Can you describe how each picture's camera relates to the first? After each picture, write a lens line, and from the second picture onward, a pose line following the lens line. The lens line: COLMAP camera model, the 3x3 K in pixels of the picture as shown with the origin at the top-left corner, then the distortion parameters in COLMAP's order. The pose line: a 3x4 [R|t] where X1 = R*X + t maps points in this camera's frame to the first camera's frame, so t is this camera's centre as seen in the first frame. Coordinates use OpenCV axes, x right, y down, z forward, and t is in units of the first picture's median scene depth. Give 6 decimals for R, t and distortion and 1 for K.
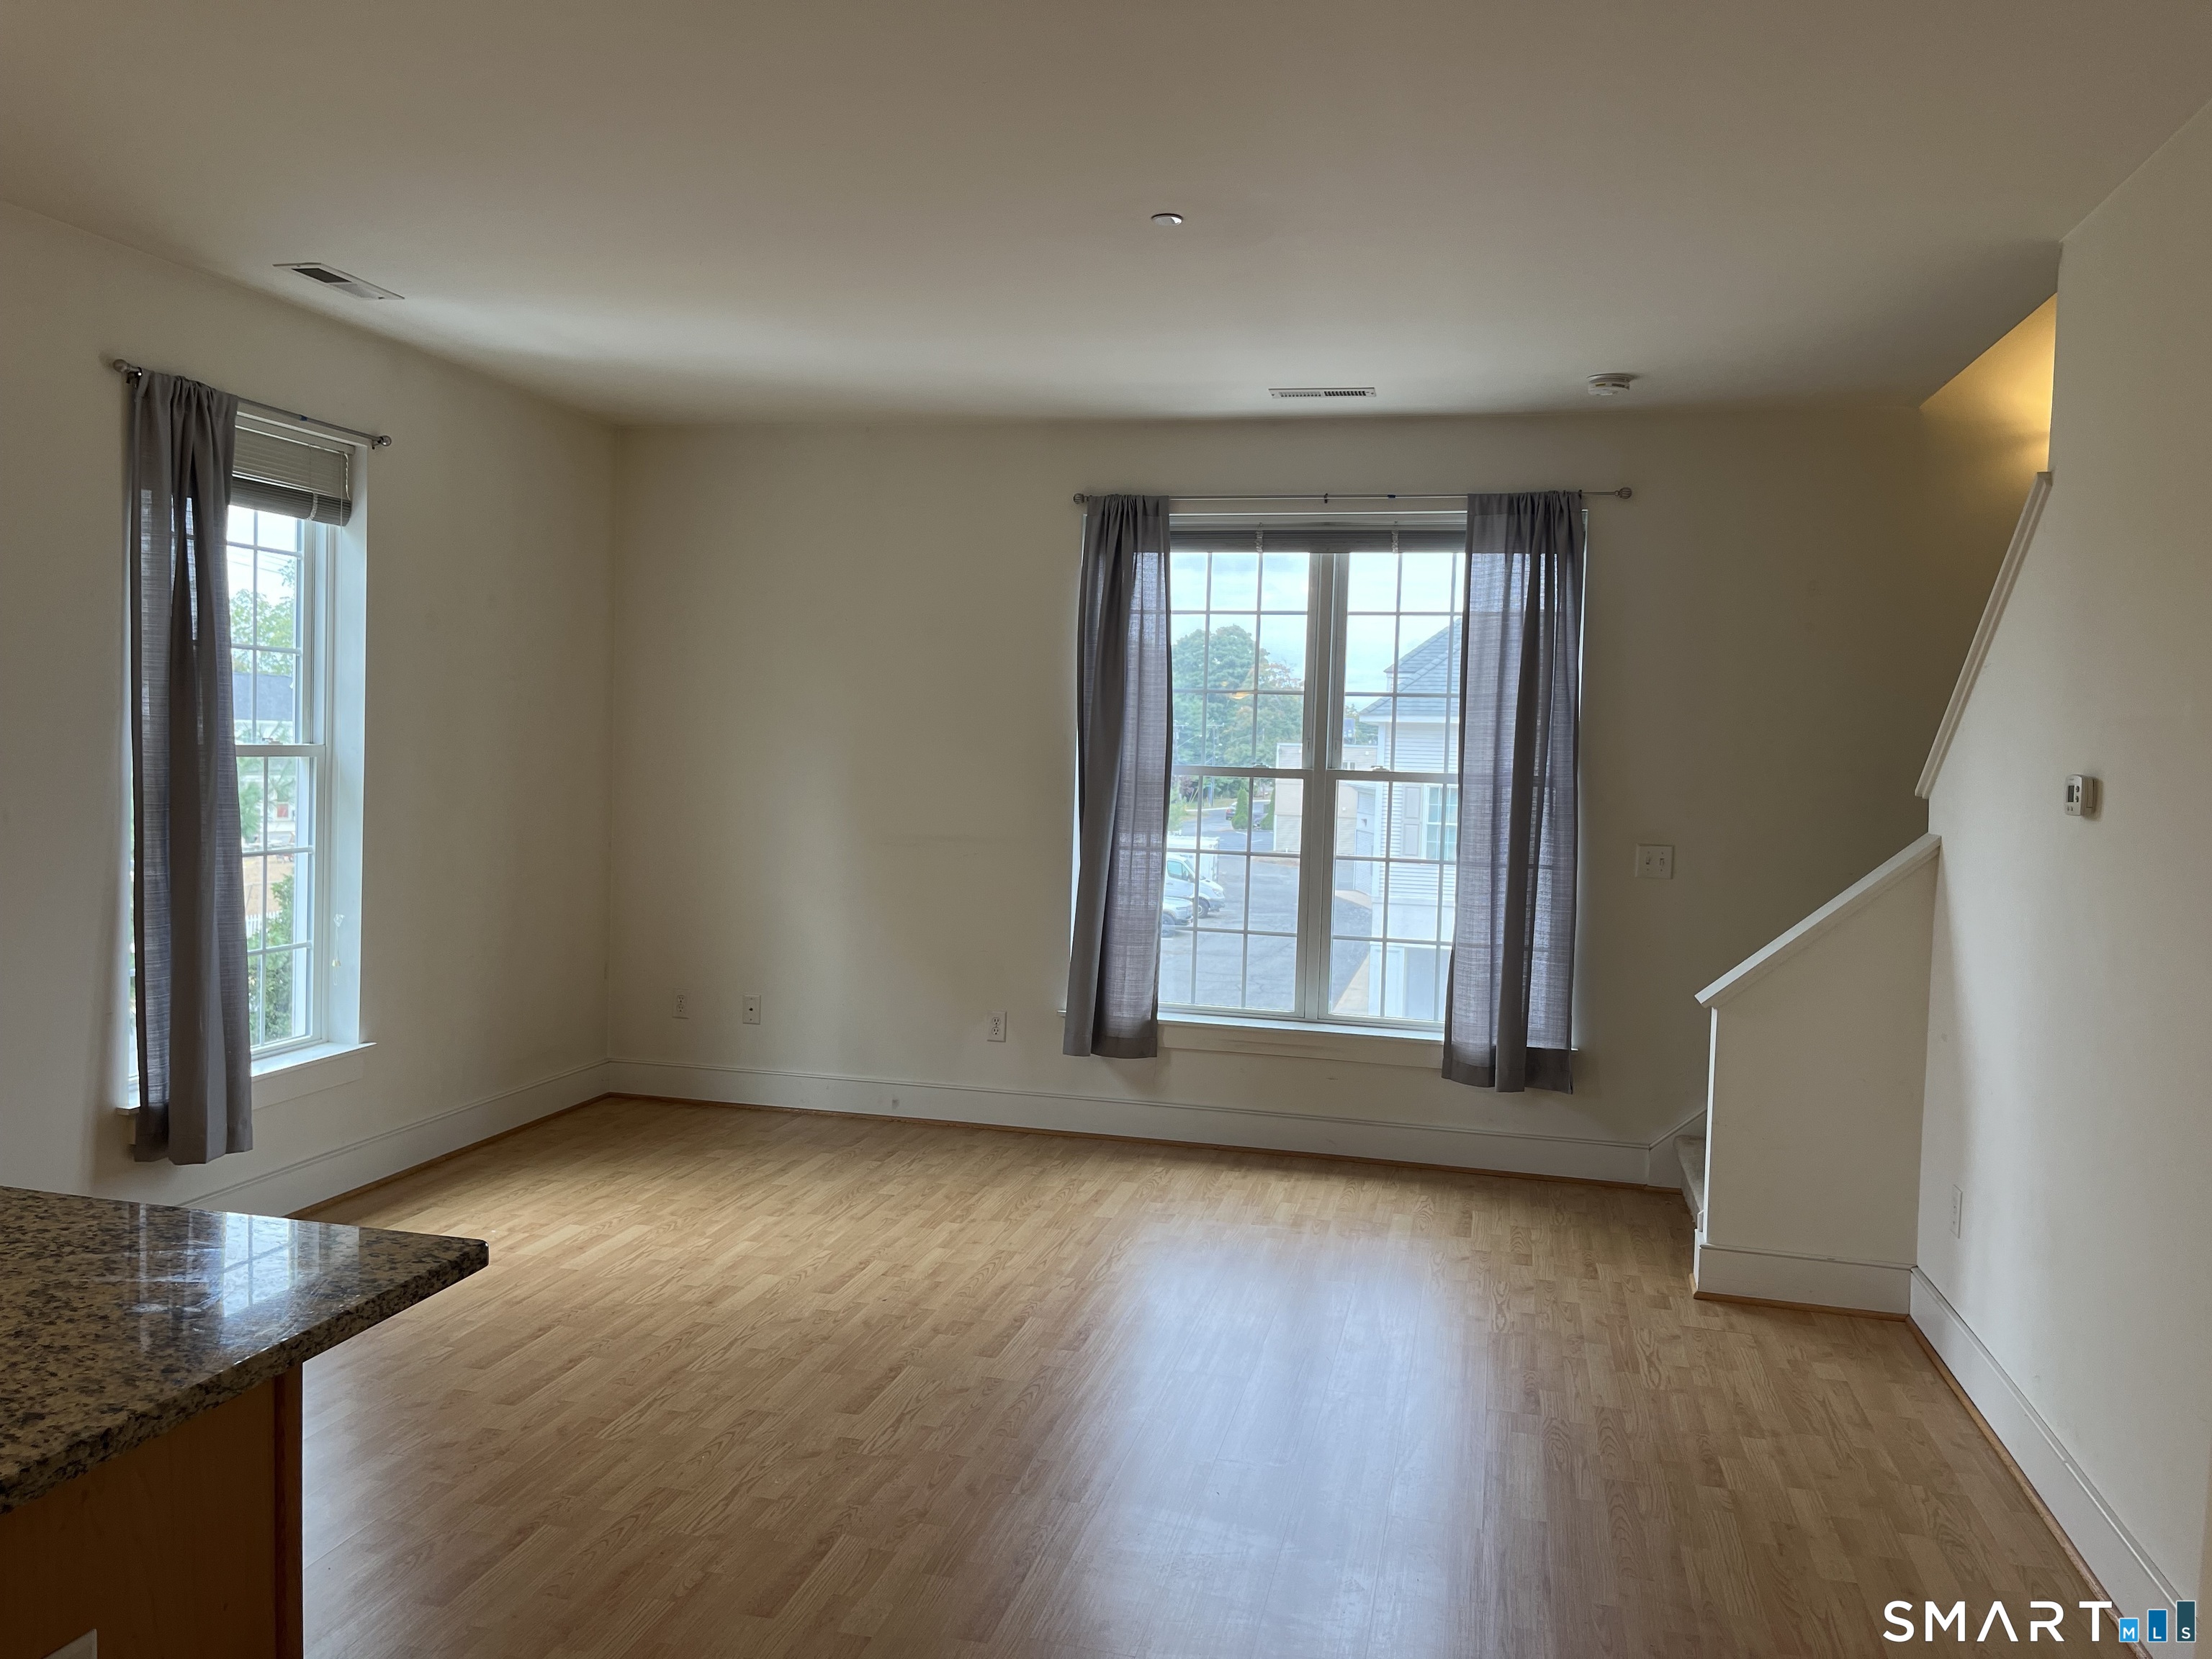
lens RADIAL K [[1673.5, 0, 1106.0], [0, 1673.5, 829.5], [0, 0, 1]] dist [0.088402, -0.136970]
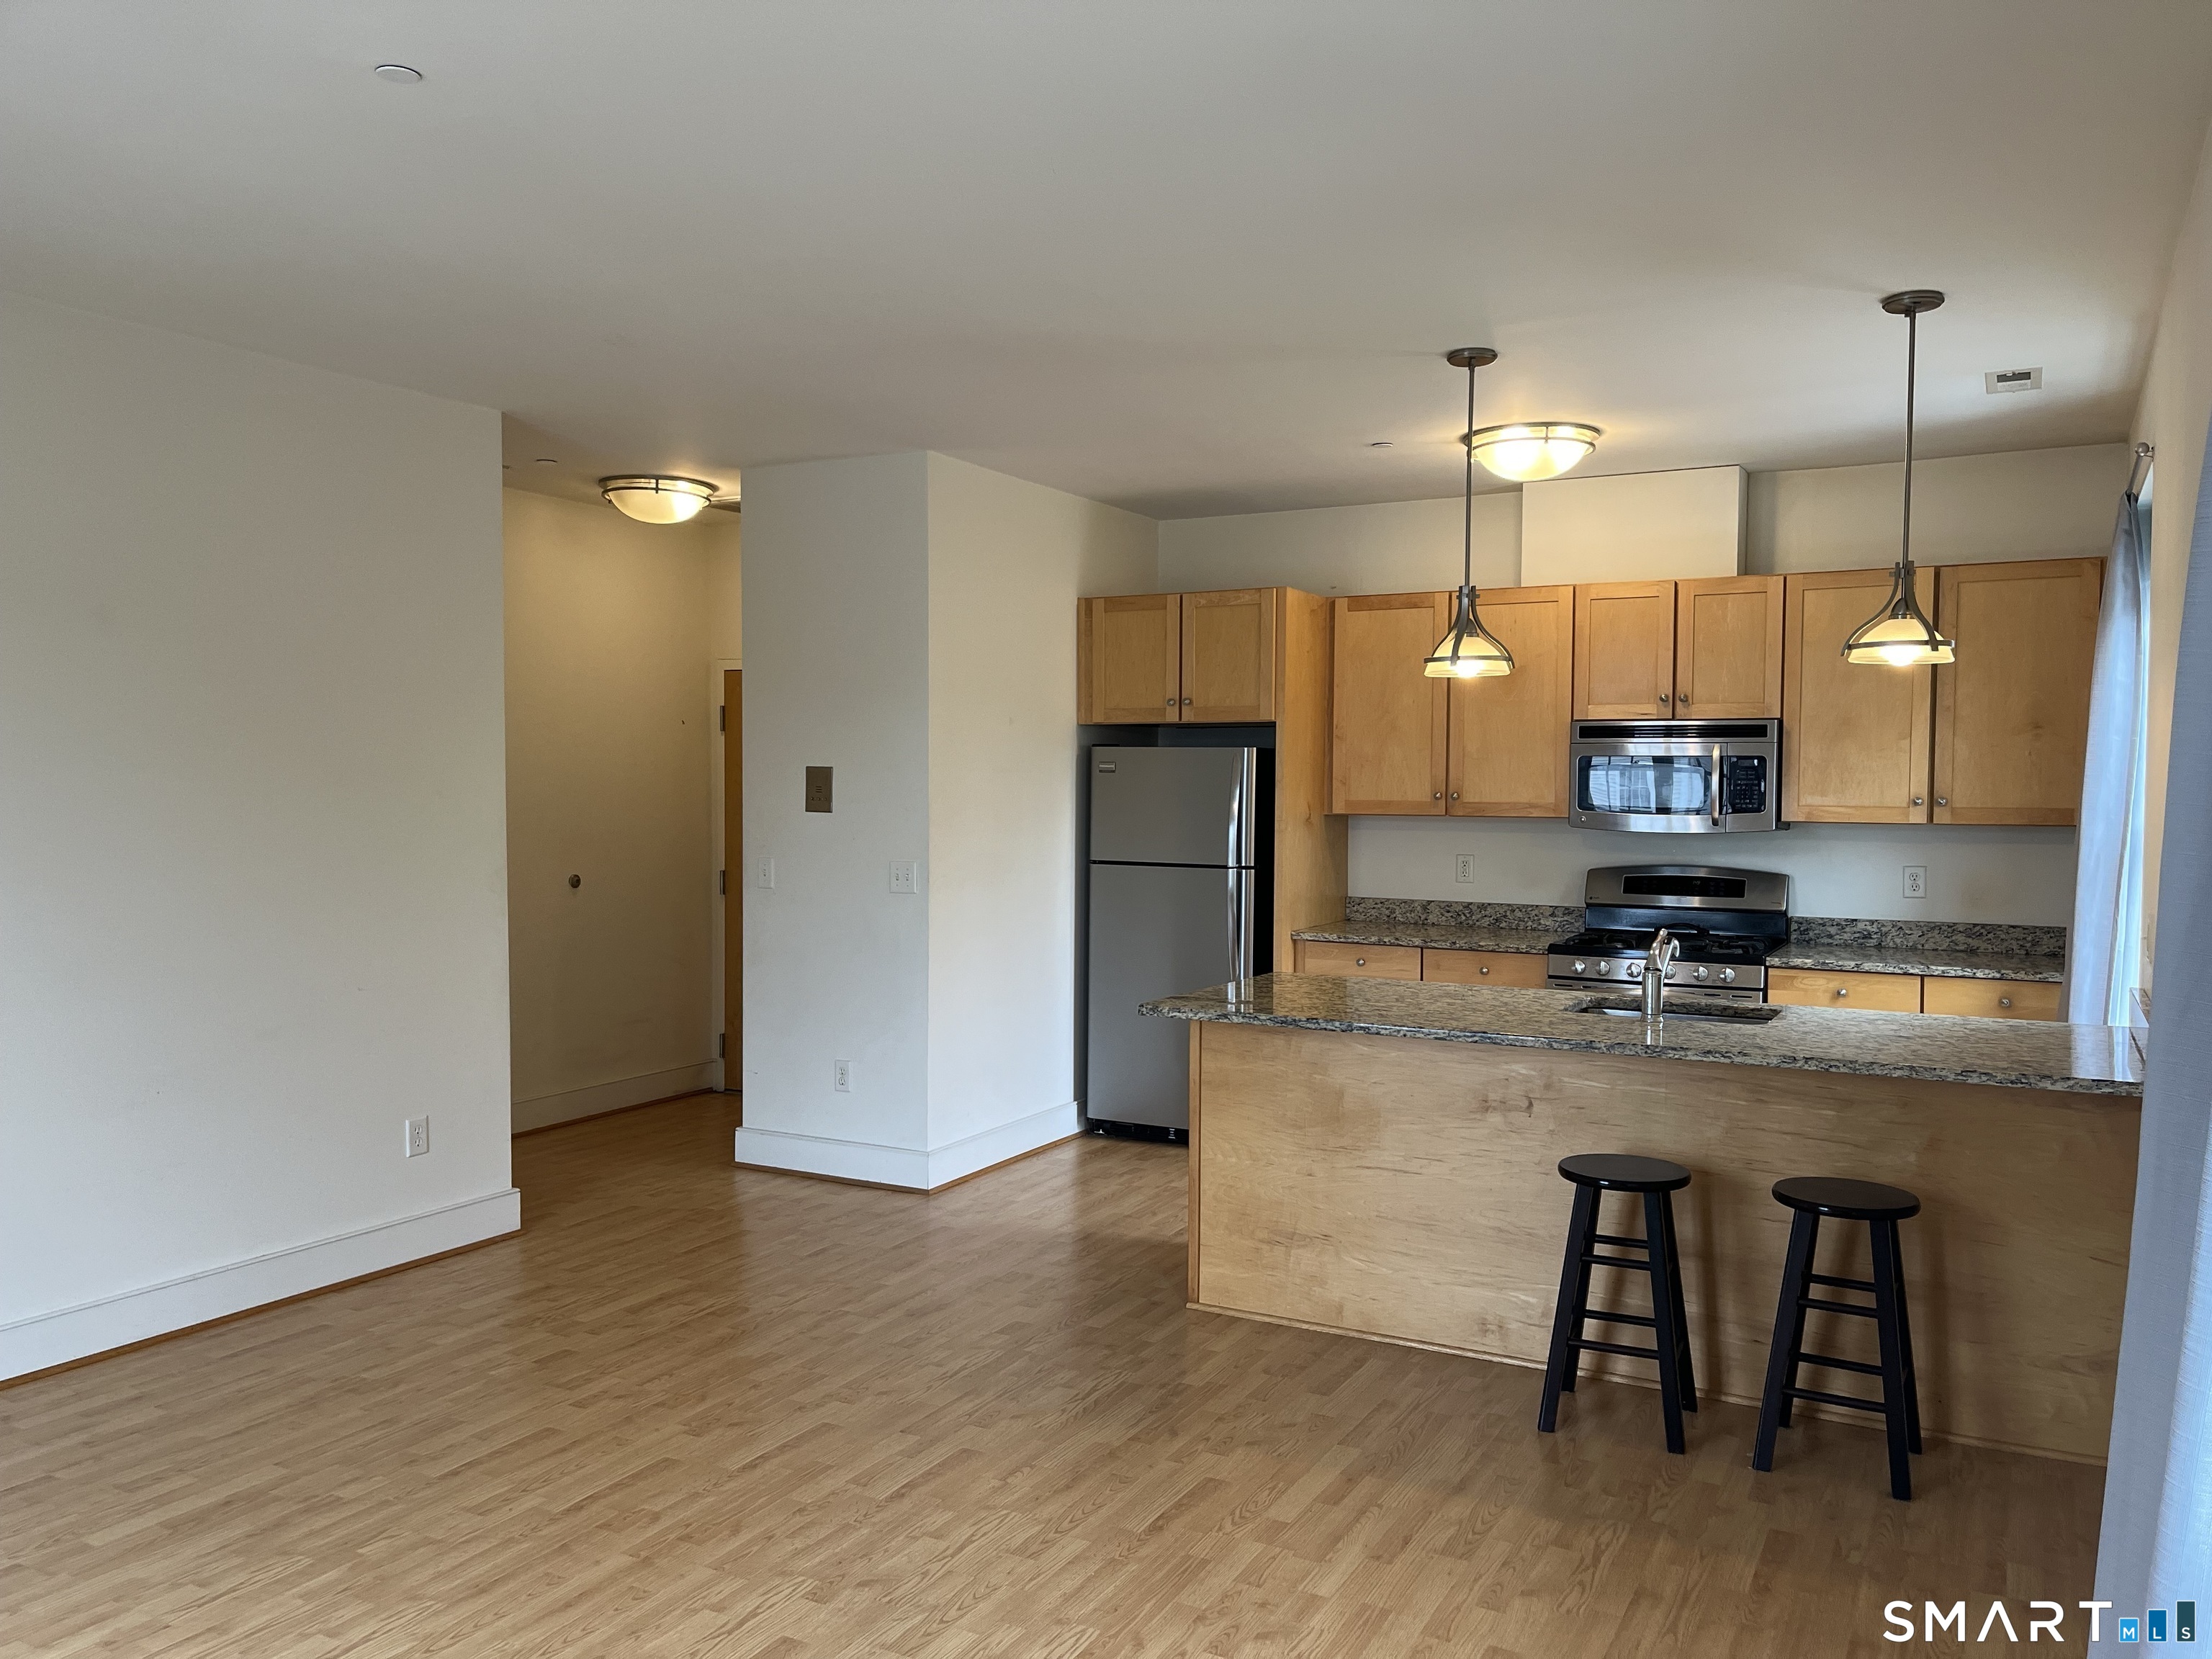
lens RADIAL K [[1664.9, 0, 1109.6], [0, 1664.9, 834.6], [0, 0, 1]] dist [0.105145, -0.137655]
pose [[-0.964728, -0.046849, 0.259046, -1.327827], [-0.024481, 0.995739, 0.088910, -0.282831], [-0.262108, 0.079432, -0.961764, 4.663258]]
